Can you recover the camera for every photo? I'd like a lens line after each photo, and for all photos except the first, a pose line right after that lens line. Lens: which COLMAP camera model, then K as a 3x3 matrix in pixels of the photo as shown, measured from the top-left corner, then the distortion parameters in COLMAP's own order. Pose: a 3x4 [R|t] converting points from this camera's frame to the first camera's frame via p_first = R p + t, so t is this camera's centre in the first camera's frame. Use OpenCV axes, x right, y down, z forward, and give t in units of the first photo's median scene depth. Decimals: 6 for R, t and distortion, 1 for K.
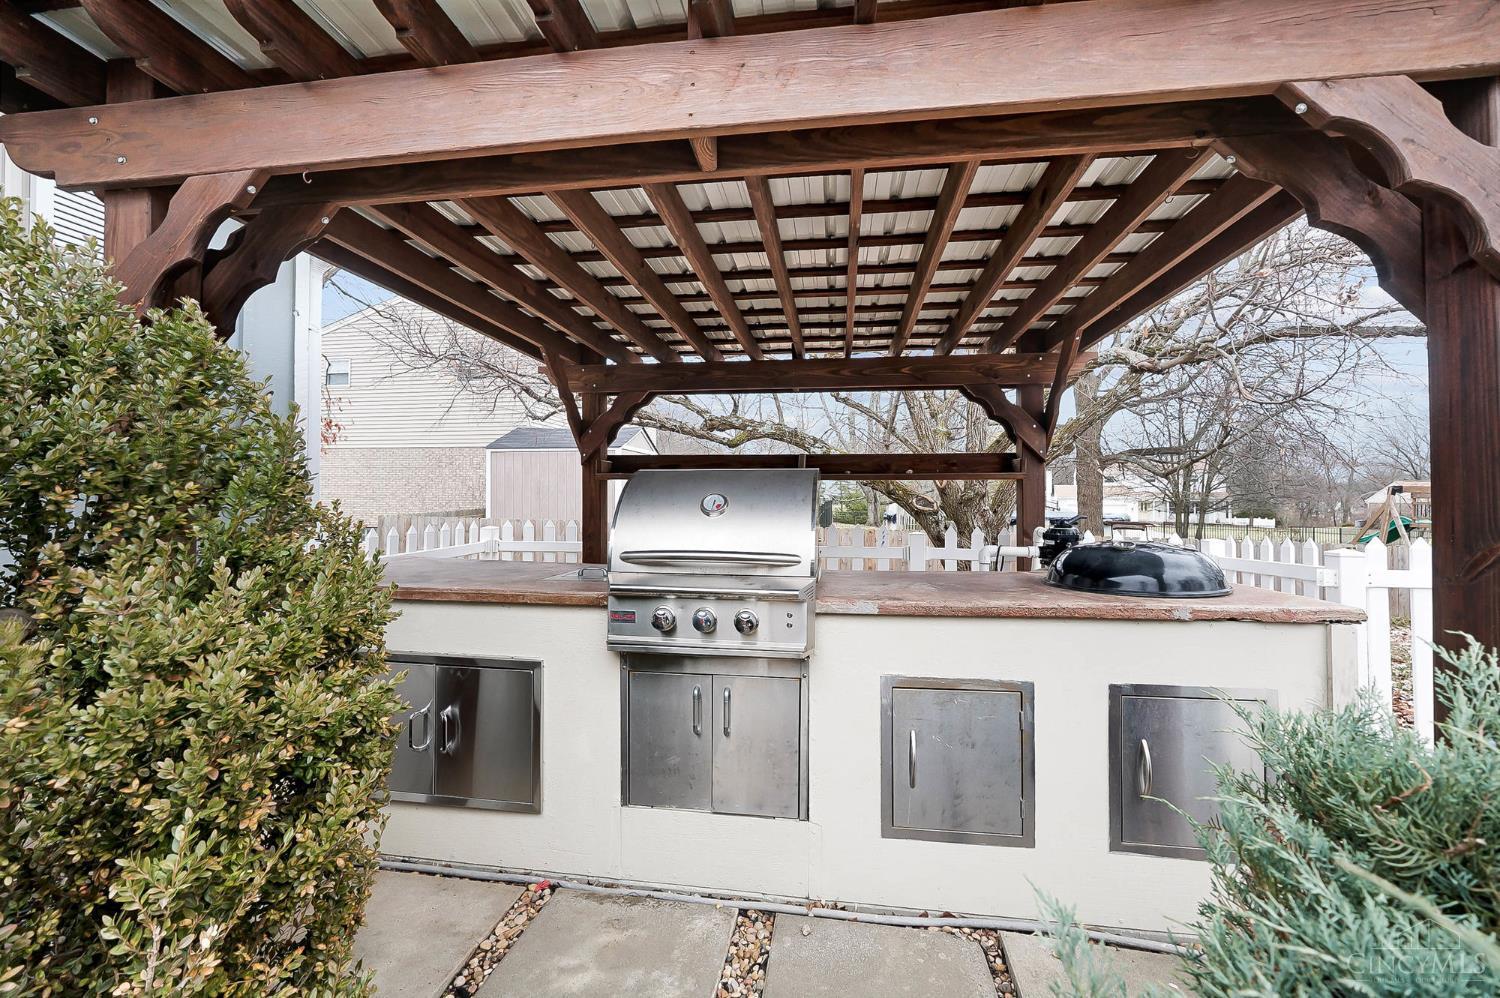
lens RADIAL K [[638.8, 0, 751.1], [0, 638.8, 495.6], [0, 0, 1]] dist [0.002008, 0.000105]
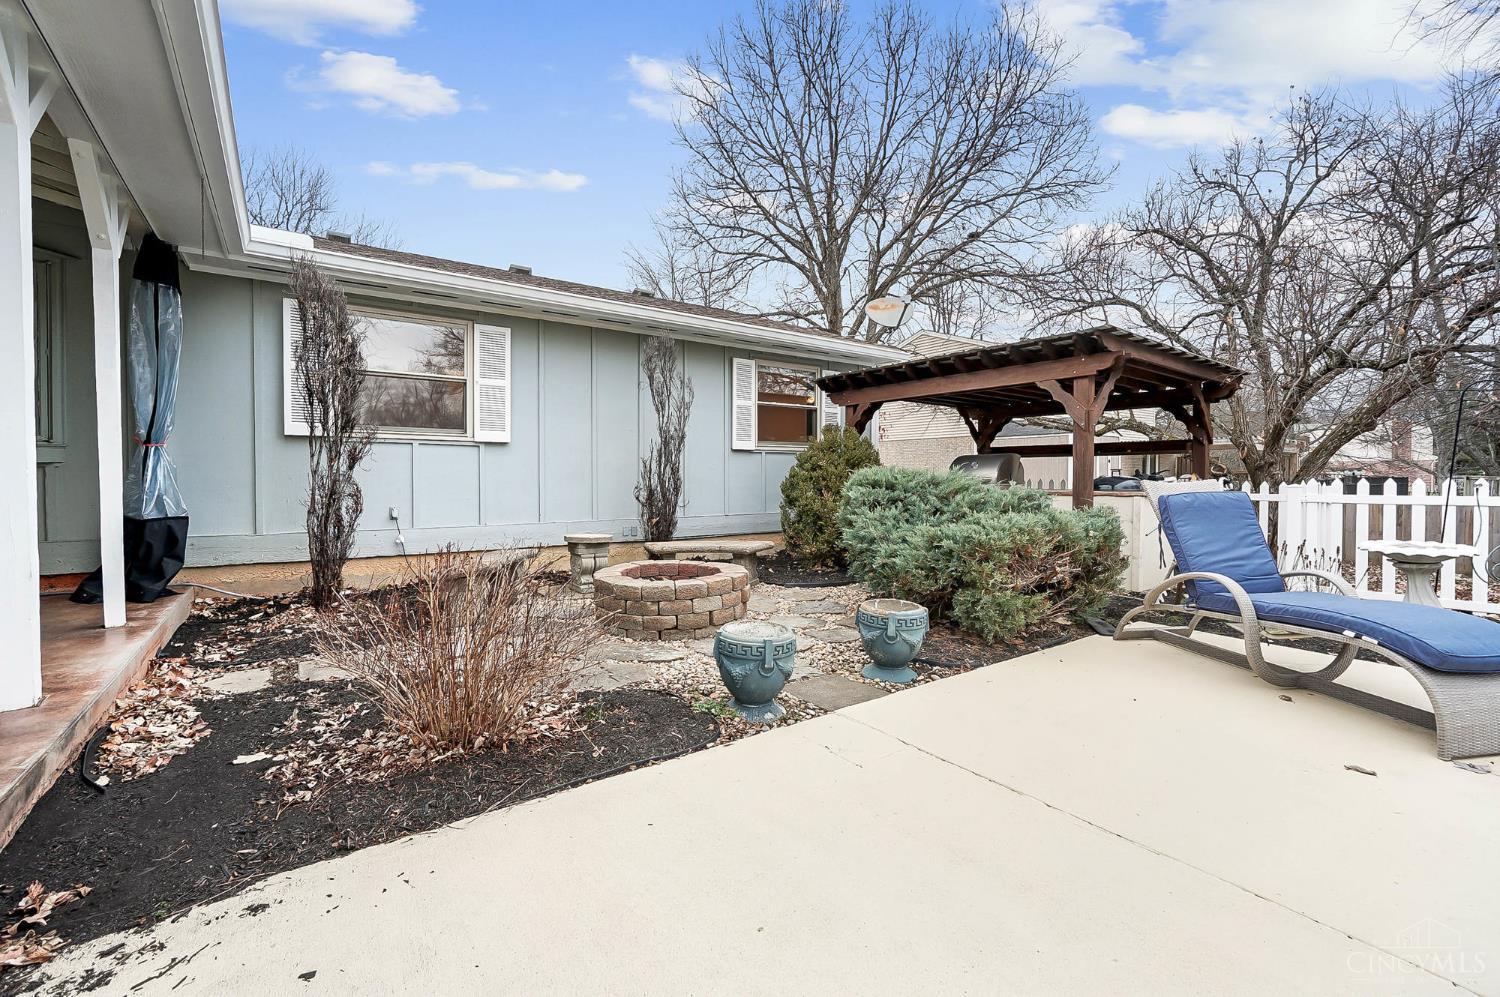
lens RADIAL K [[639.2, 0, 754.2], [0, 639.2, 494.2], [0, 0, 1]] dist [-0.016274, 0.003052]
pose [[0.696181, 0.018446, -0.717629, 0.856207], [0.002848, 0.999591, 0.028457, 0.040653], [0.717861, -0.021854, 0.695844, -1.219251]]
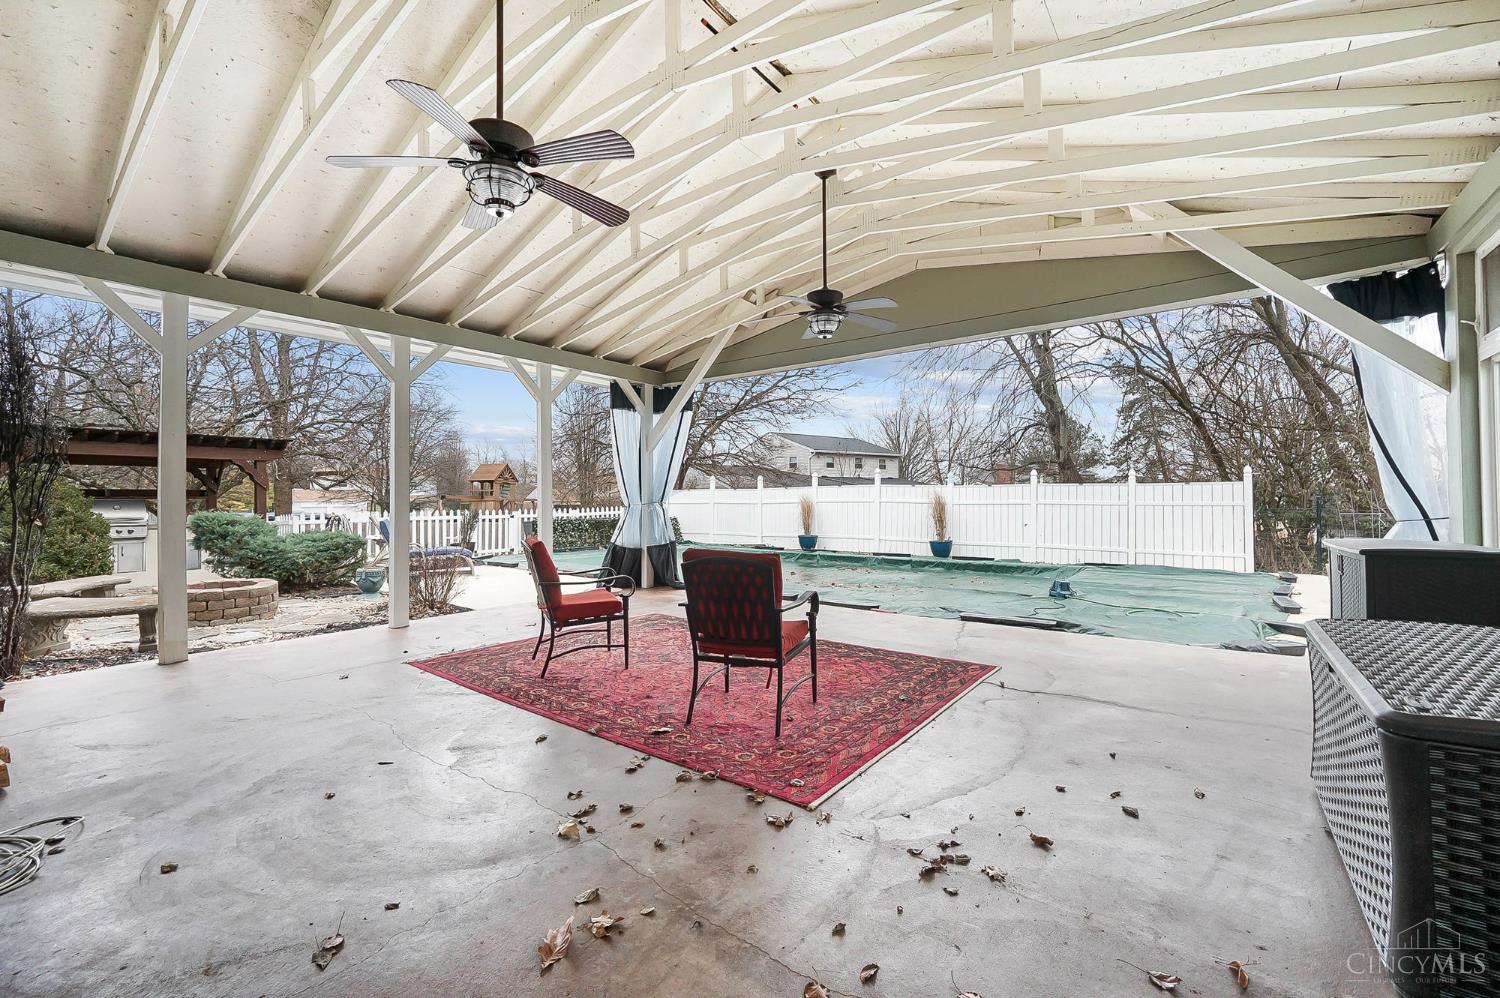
lens RADIAL K [[639.2, 0, 746.9], [0, 639.2, 494.0], [0, 0, 1]] dist [-0.016274, 0.003052]
pose [[0.498770, 0.003127, 0.866729, -0.884019], [0.005329, 0.999964, -0.006675, -0.012983], [-0.866718, 0.007948, 0.498735, -2.653324]]
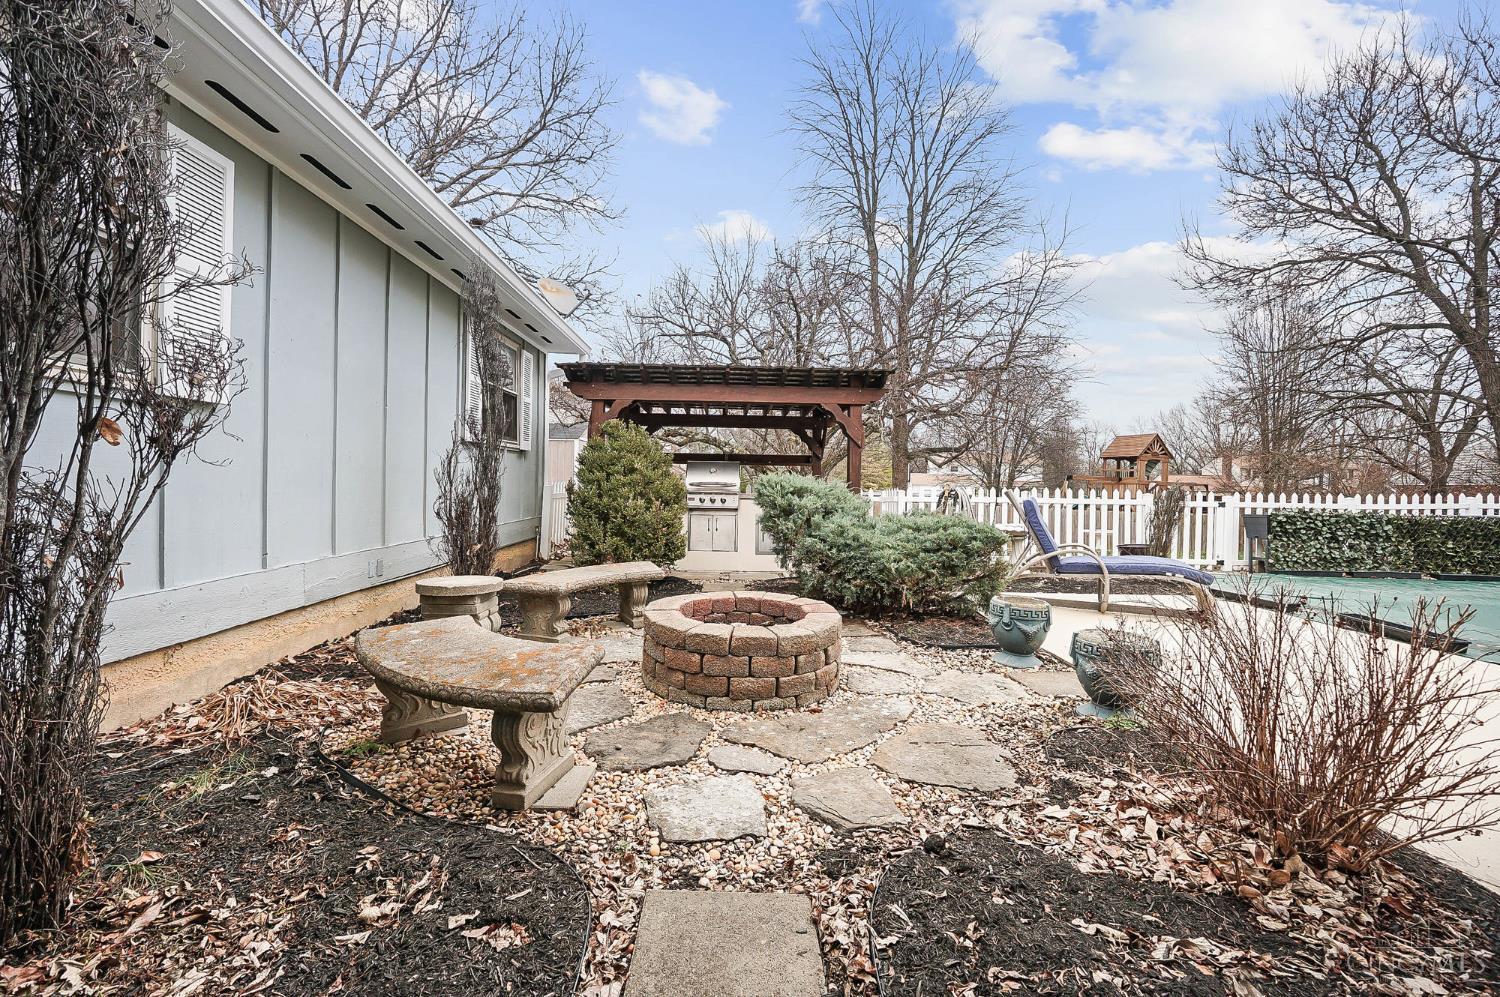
lens RADIAL K [[639.2, 0, 737.9], [0, 639.2, 496.2], [0, 0, 1]] dist [-0.016274, 0.003052]
pose [[0.987340, 0.013663, 0.158032, -0.259236], [-0.017426, 0.999596, 0.022451, 0.040740], [-0.157661, -0.024920, 0.987179, -1.407660]]
